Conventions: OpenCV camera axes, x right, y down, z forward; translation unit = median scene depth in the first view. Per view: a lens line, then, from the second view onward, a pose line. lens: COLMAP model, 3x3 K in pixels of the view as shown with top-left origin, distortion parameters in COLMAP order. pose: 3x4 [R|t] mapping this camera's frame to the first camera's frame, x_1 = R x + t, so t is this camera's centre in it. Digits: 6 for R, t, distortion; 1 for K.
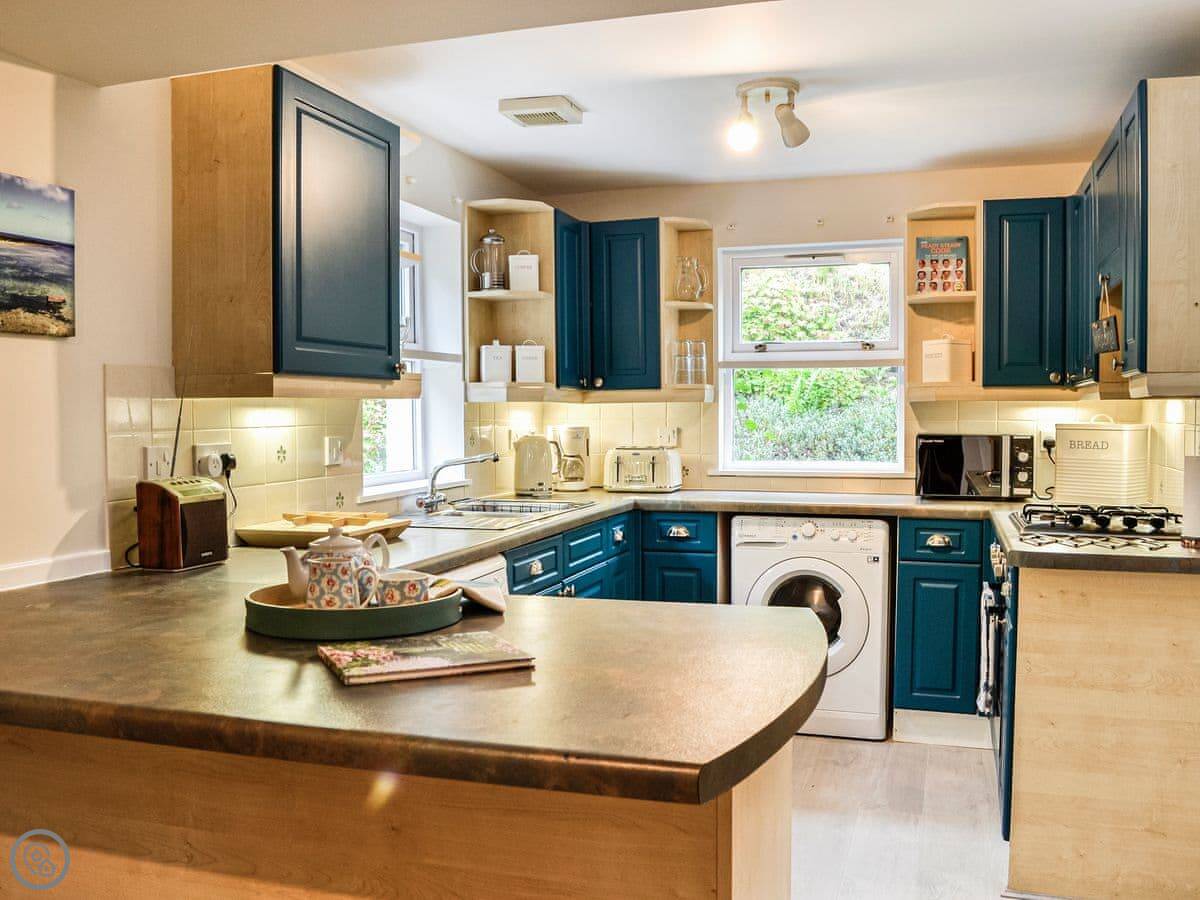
lens RADIAL K [[1111.1, 0, 560.4], [0, 1111.1, 451.6], [0, 0, 1]] dist [-0.087666, 0.010403]
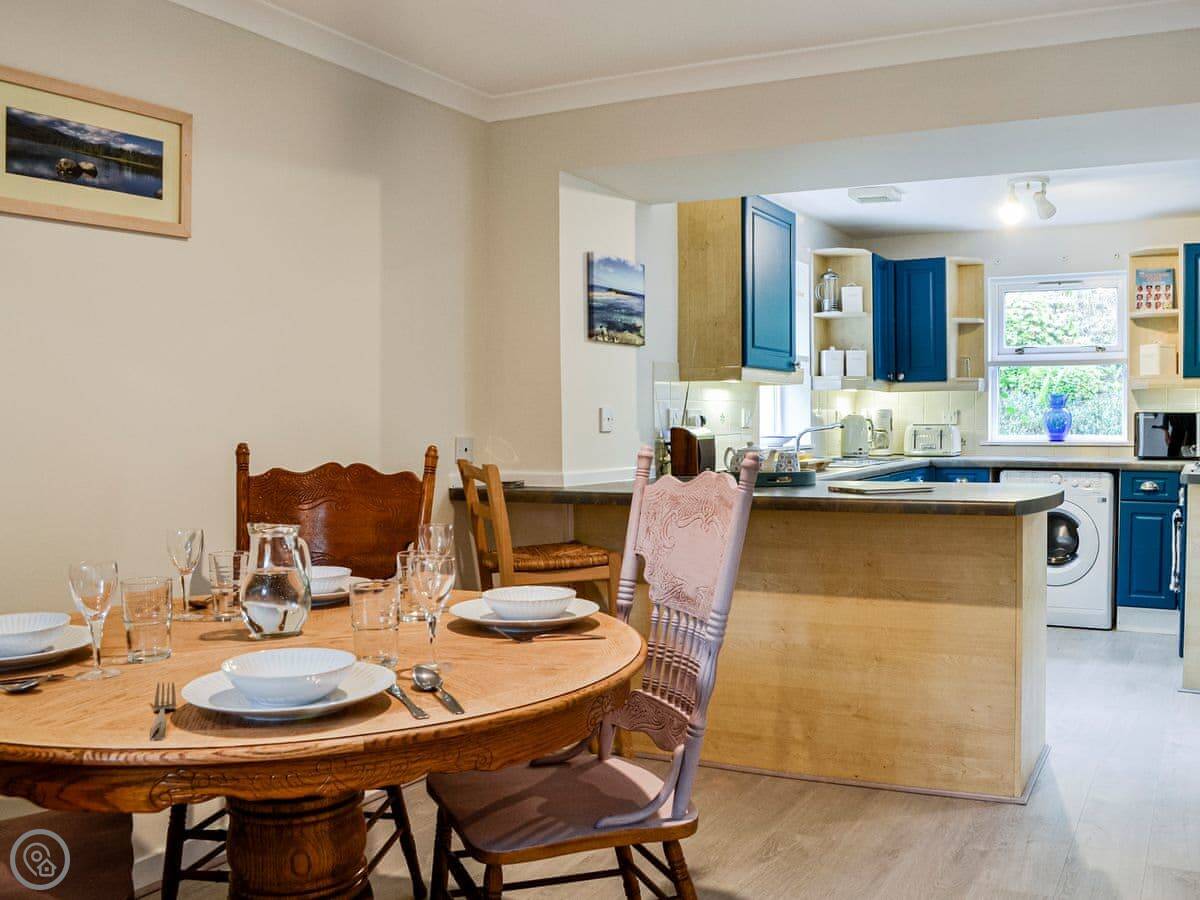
lens RADIAL K [[1143.5, 0, 675.8], [0, 1143.5, 458.3], [0, 0, 1]] dist [-0.086350, 0.008500]
pose [[0.994638, 0.002293, -0.103396, -0.108870], [-0.002420, 0.999996, -0.001101, 0.046496], [0.103393, 0.001346, 0.994640, -0.489929]]
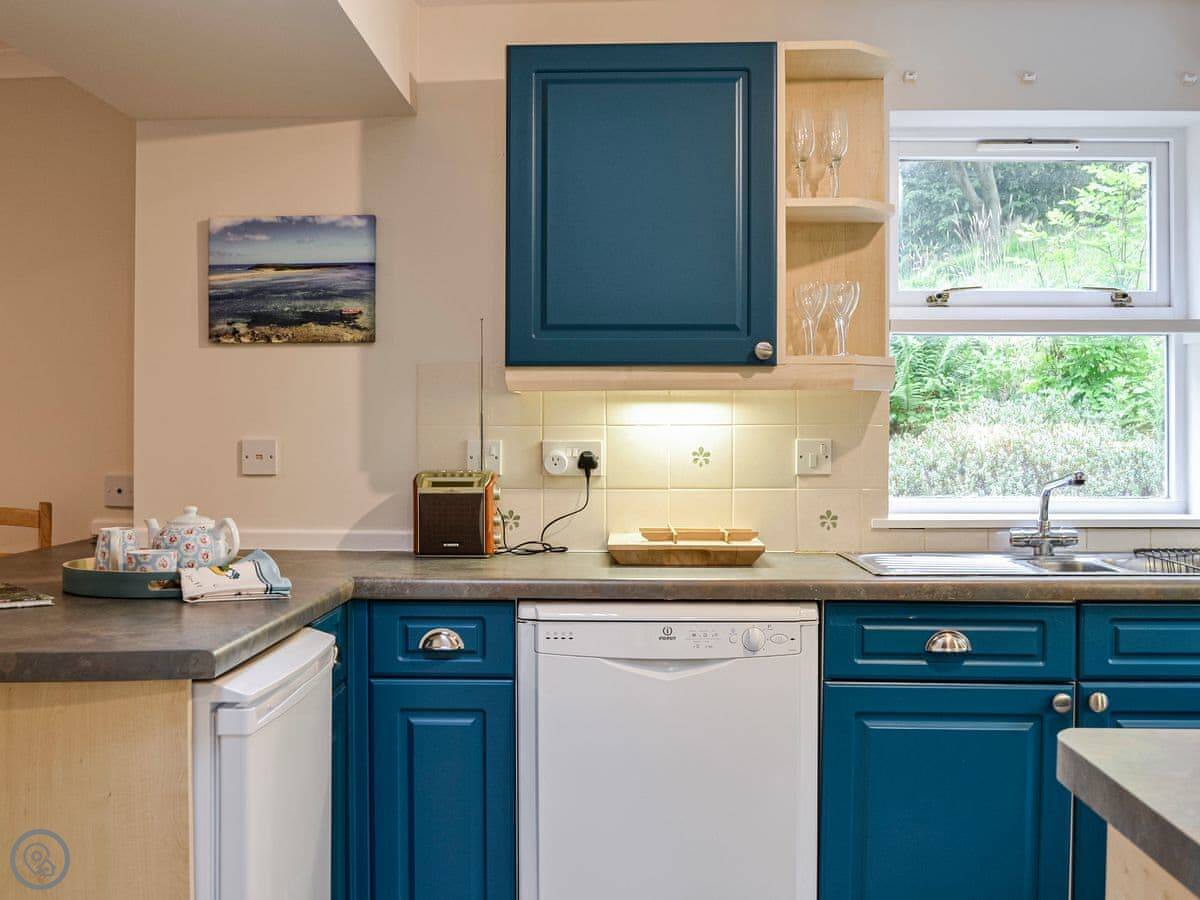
lens RADIAL K [[1298.9, 0, 663.3], [0, 1298.9, 446.6], [0, 0, 1]] dist [-0.080664, 0.021027]
pose [[0.281922, 0.017643, -0.959275, 0.528523], [-0.036941, 0.999289, 0.007522, -0.008918], [0.958726, 0.033316, 0.282374, 0.504848]]
